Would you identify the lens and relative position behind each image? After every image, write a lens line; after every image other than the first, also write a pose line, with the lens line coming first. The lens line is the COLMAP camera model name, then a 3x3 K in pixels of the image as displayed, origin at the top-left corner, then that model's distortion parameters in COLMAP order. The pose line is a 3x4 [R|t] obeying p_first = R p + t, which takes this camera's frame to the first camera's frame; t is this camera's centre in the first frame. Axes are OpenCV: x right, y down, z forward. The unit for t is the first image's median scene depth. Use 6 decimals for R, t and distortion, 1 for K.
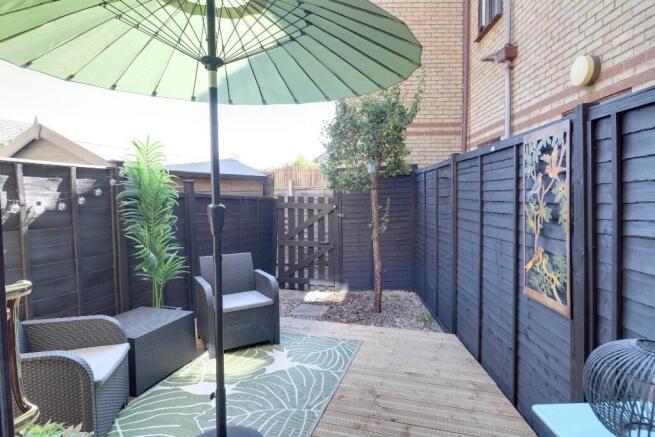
lens RADIAL K [[366.2, 0, 329.1], [0, 366.2, 216.0], [0, 0, 1]] dist [-0.000504, 0.000006]
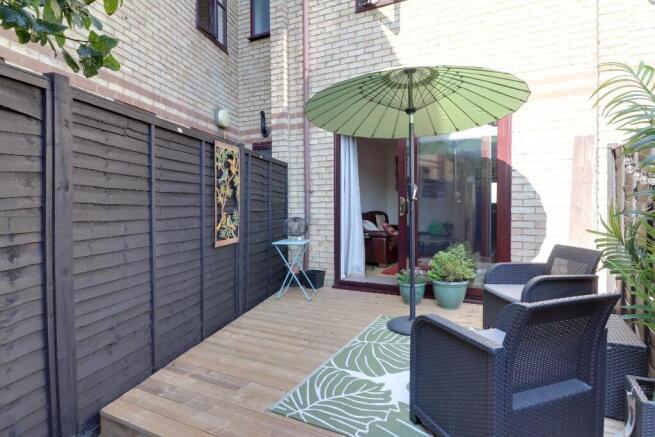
lens RADIAL K [[366.2, 0, 328.9], [0, 366.2, 216.0], [0, 0, 1]] dist [-0.000504, 0.000006]
pose [[-0.985456, 0.002302, 0.169918, -0.177705], [0.015999, 0.996724, 0.079285, -0.023377], [-0.169179, 0.080850, -0.982264, 2.529520]]
